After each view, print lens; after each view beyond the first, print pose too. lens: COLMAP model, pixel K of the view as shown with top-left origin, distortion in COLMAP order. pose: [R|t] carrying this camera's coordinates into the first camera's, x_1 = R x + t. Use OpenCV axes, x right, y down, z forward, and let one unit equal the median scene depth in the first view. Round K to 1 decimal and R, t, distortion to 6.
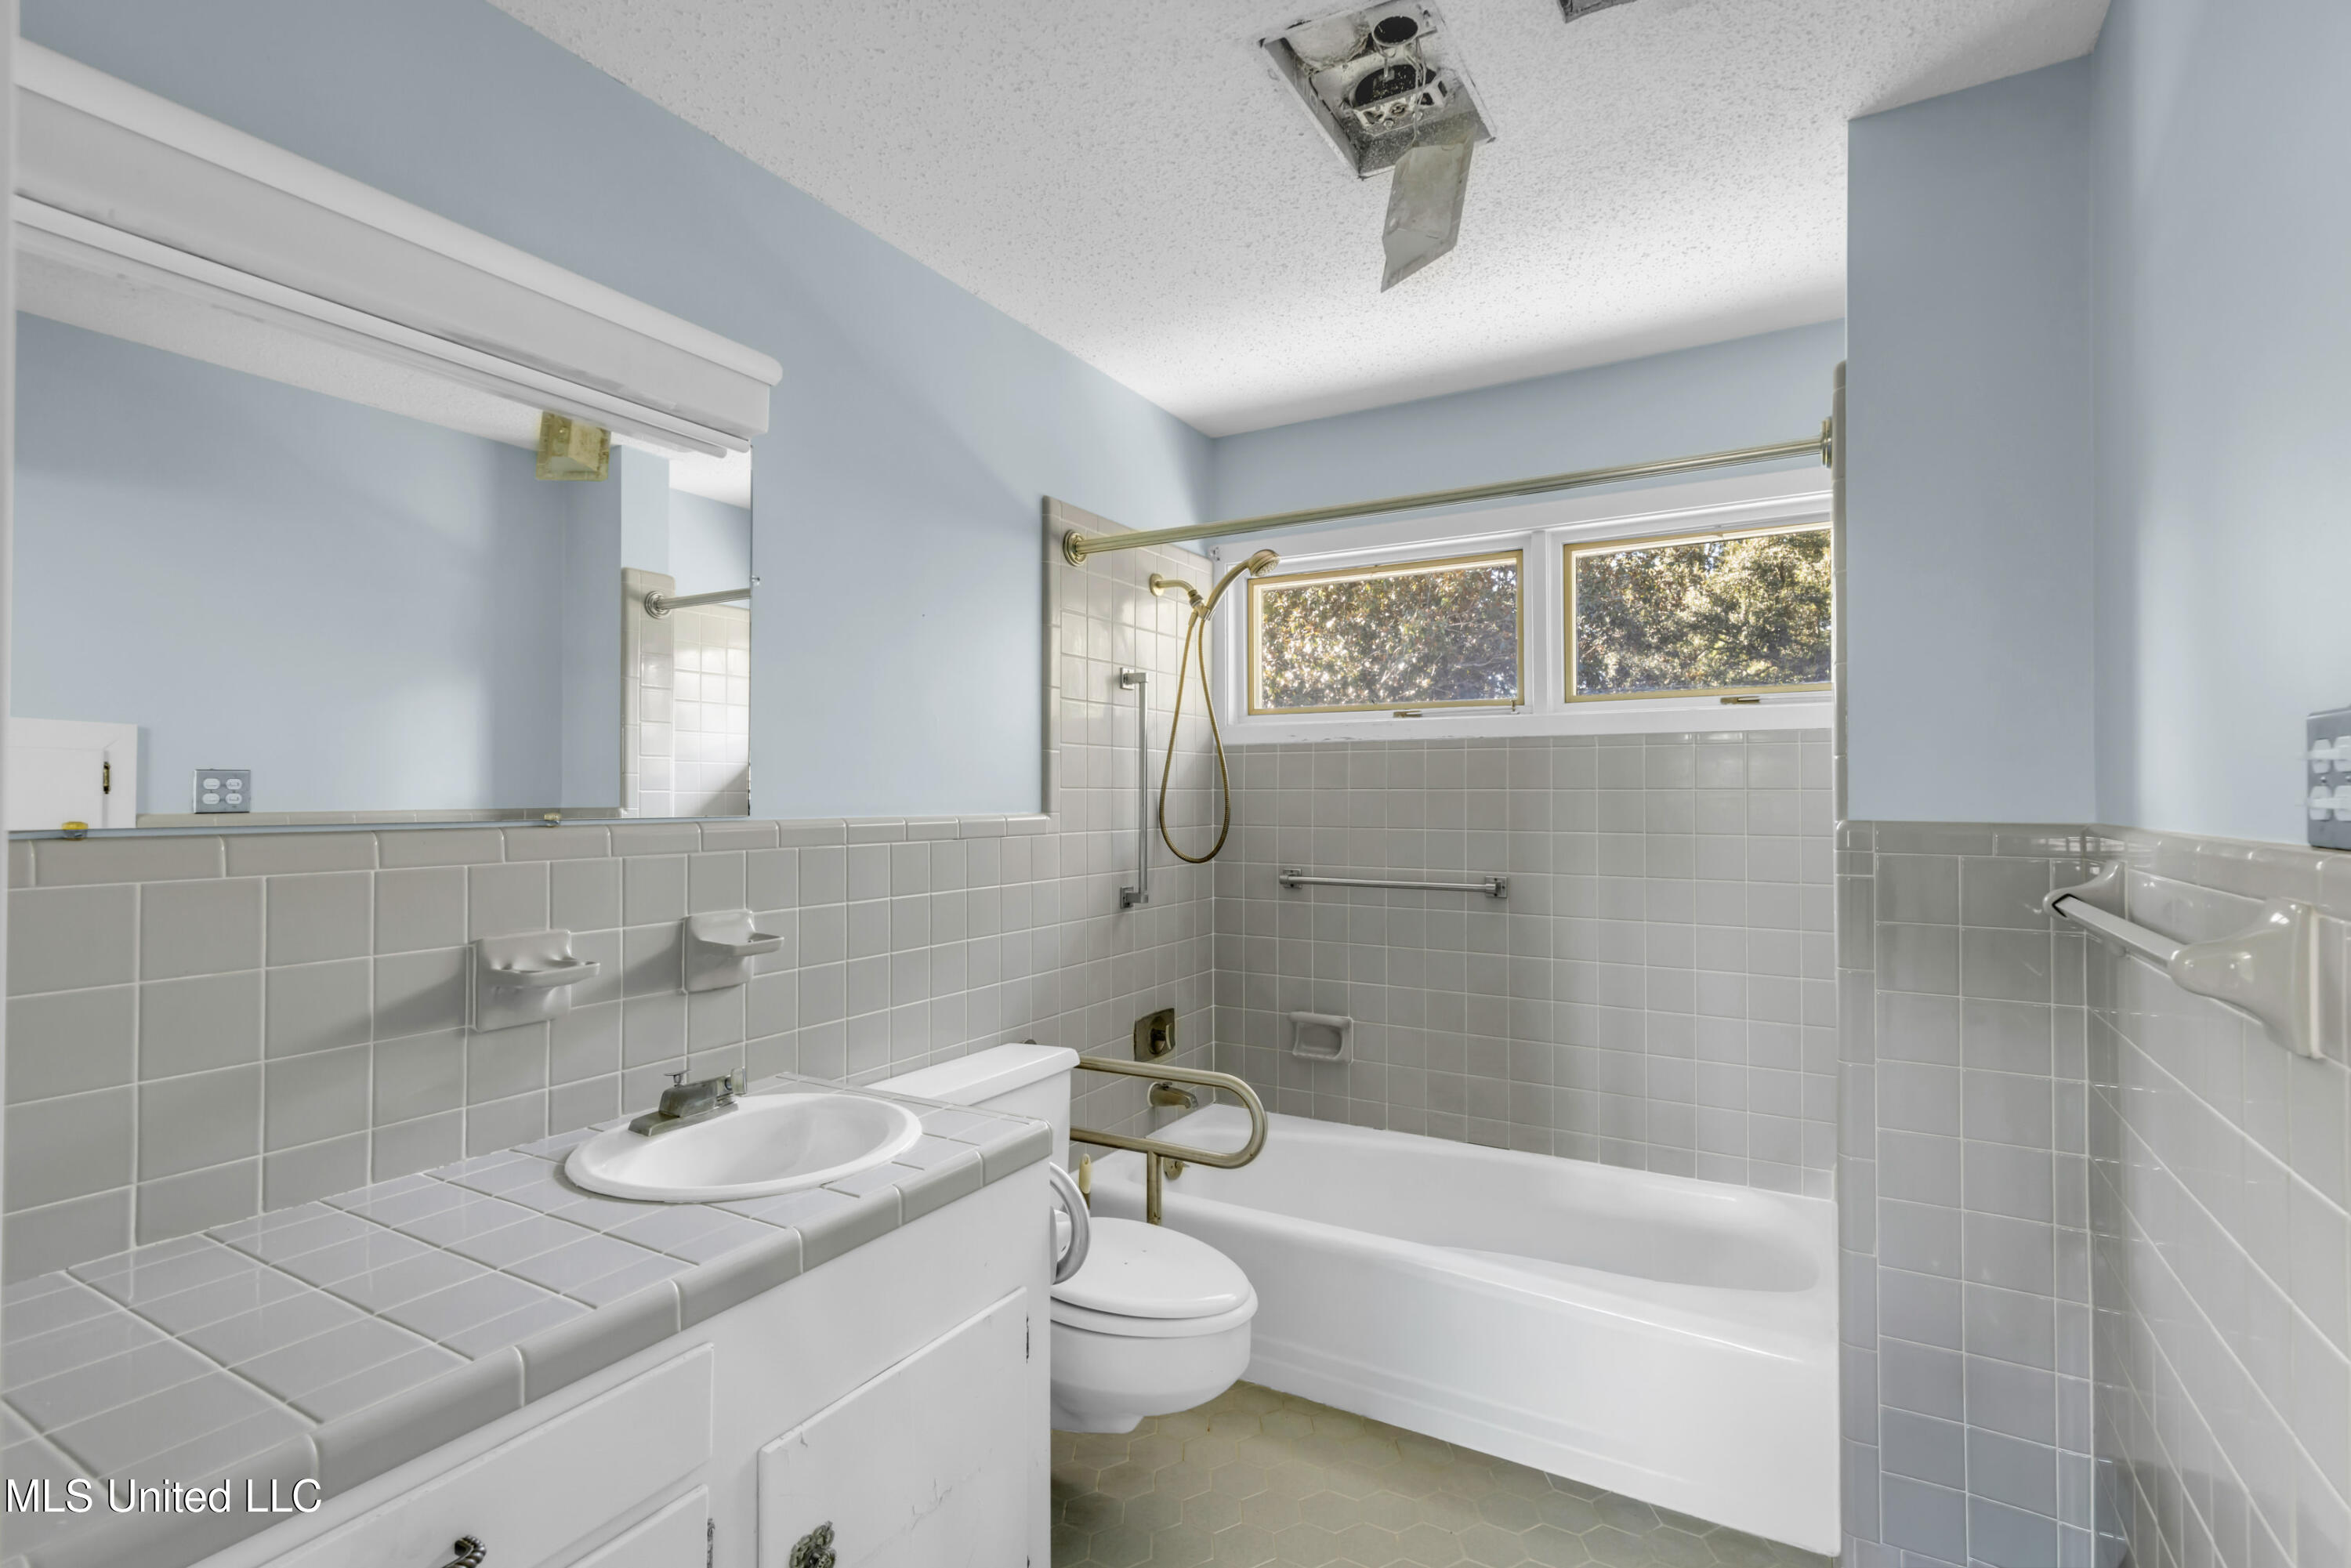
lens RADIAL K [[1087.2, 0, 1180.3], [0, 1087.2, 785.7], [0, 0, 1]] dist [0.003707, 0.000549]
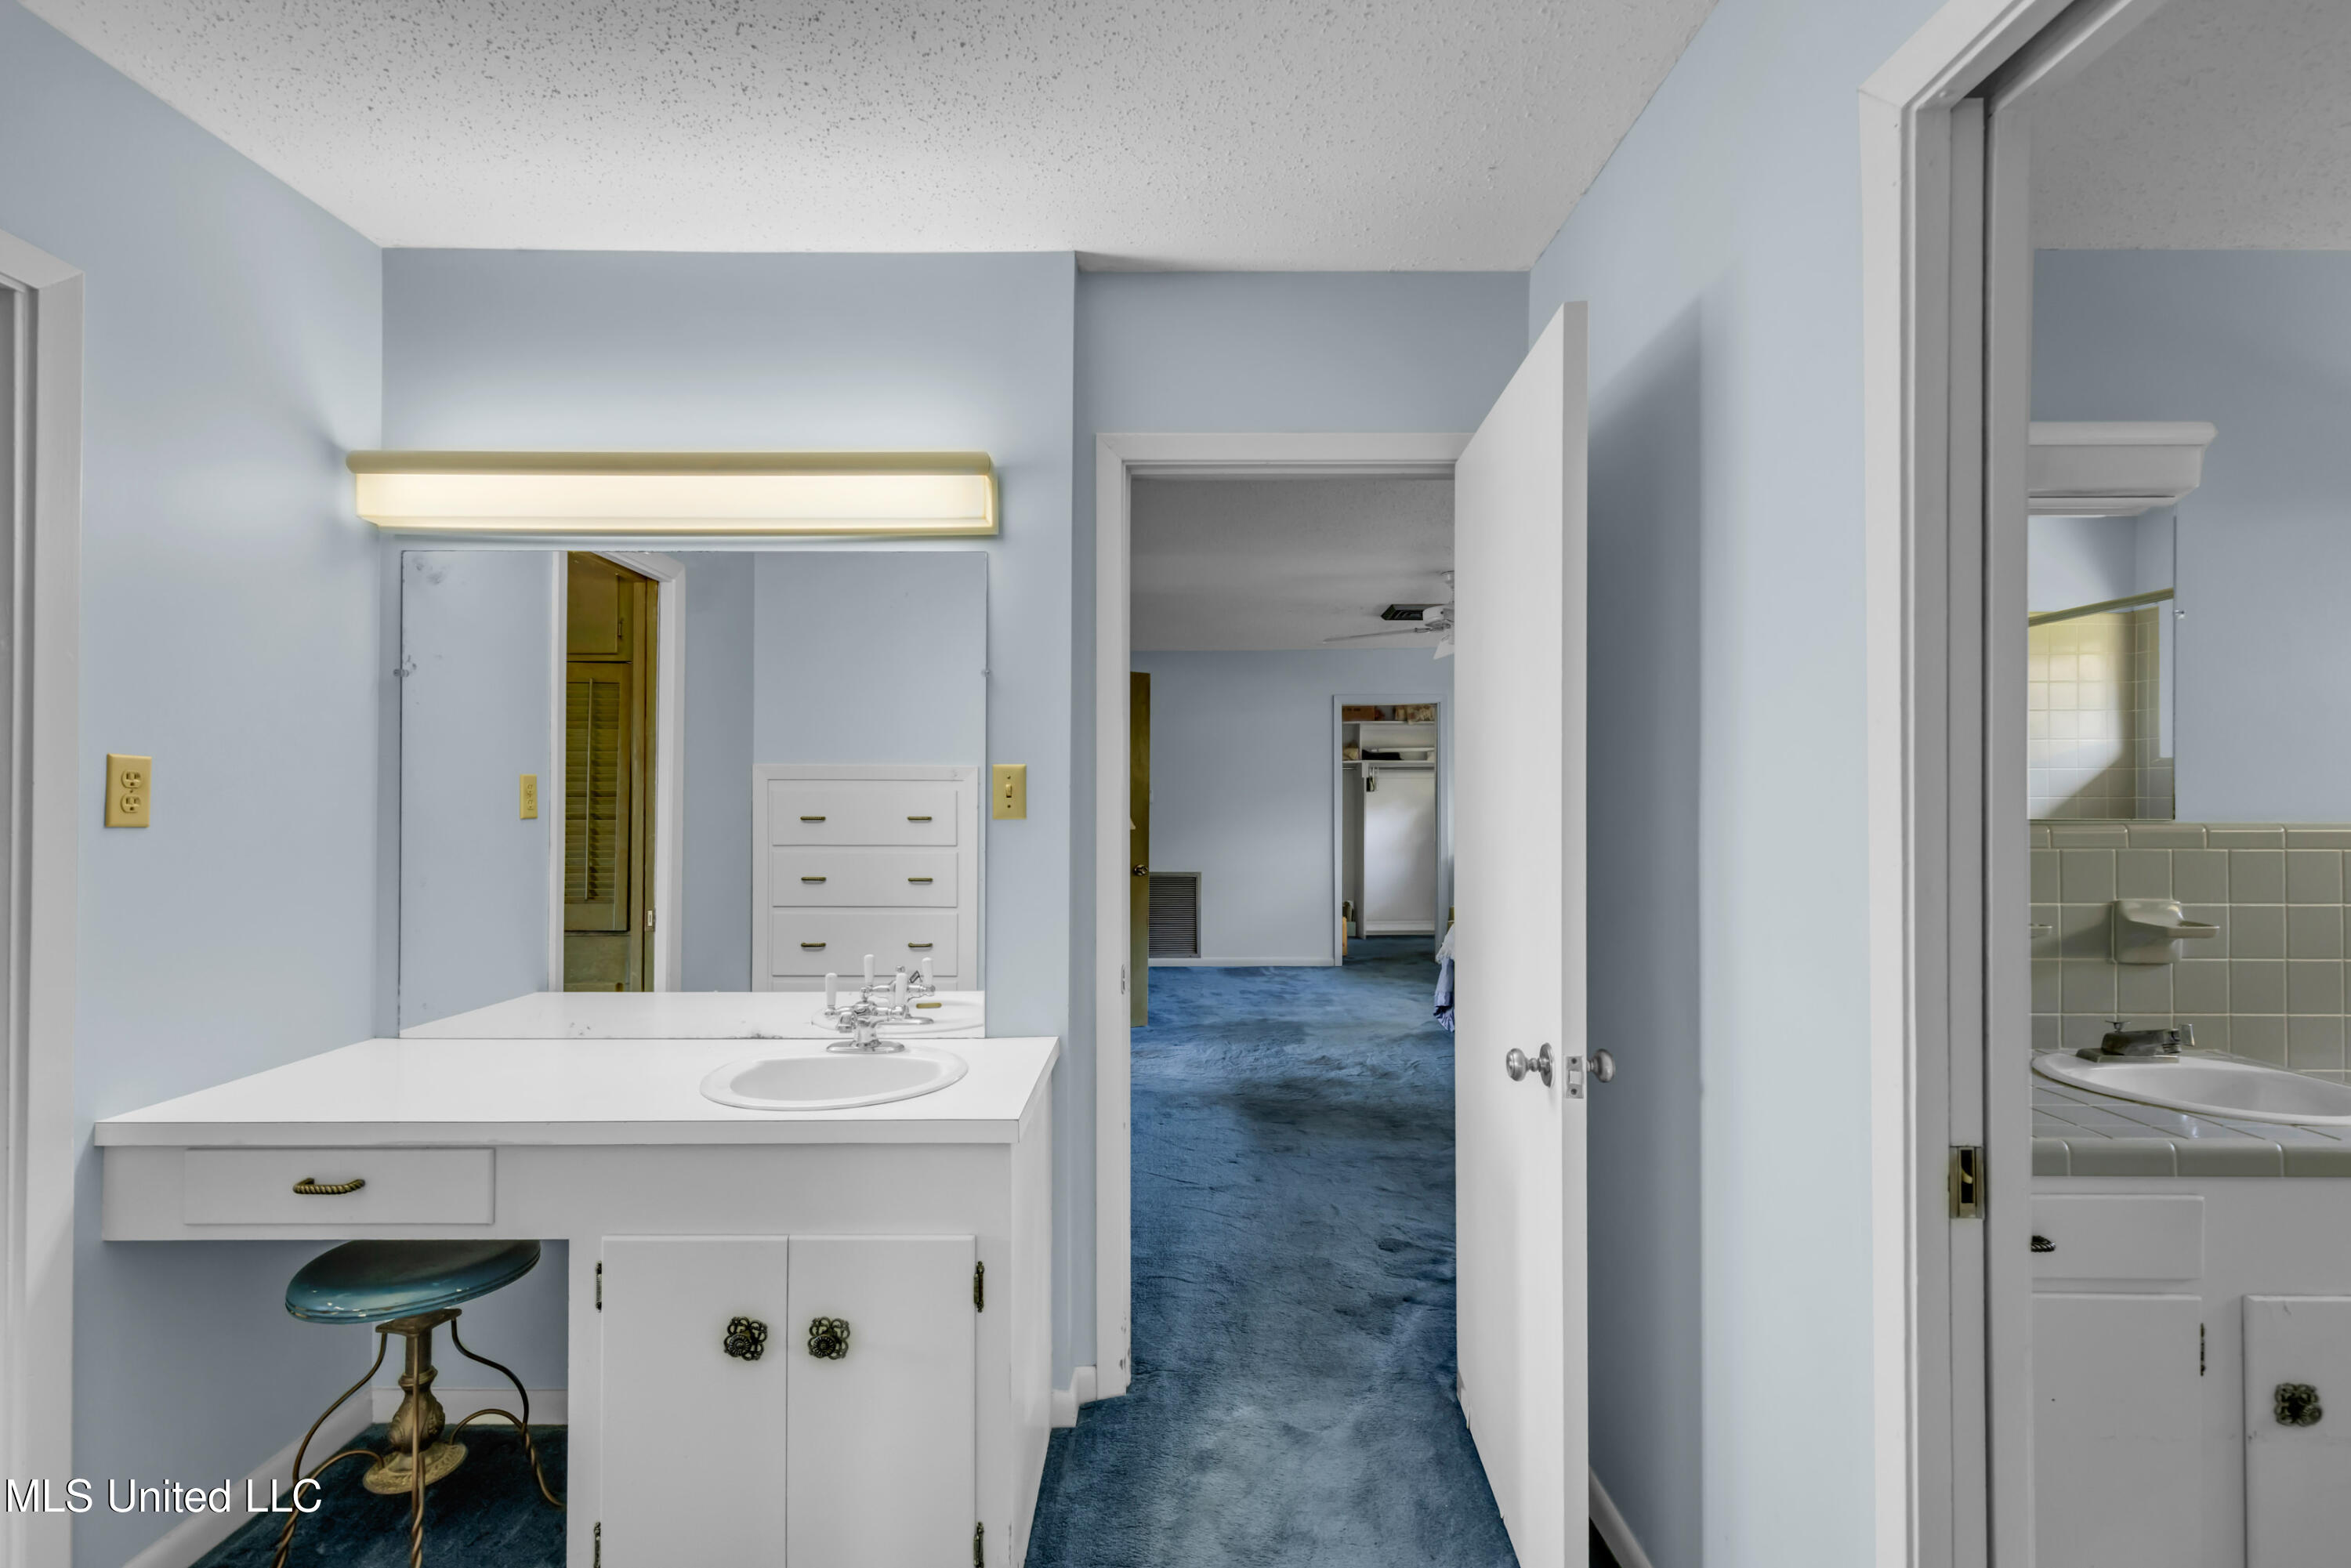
lens RADIAL K [[1087.2, 0, 1178.0], [0, 1087.2, 792.8], [0, 0, 1]] dist [0.003707, 0.000549]
pose [[0.507071, -0.002990, -0.861899, 0.069806], [0.005099, 0.999987, -0.000469, -0.005384], [0.861889, -0.004157, 0.507080, -0.534039]]
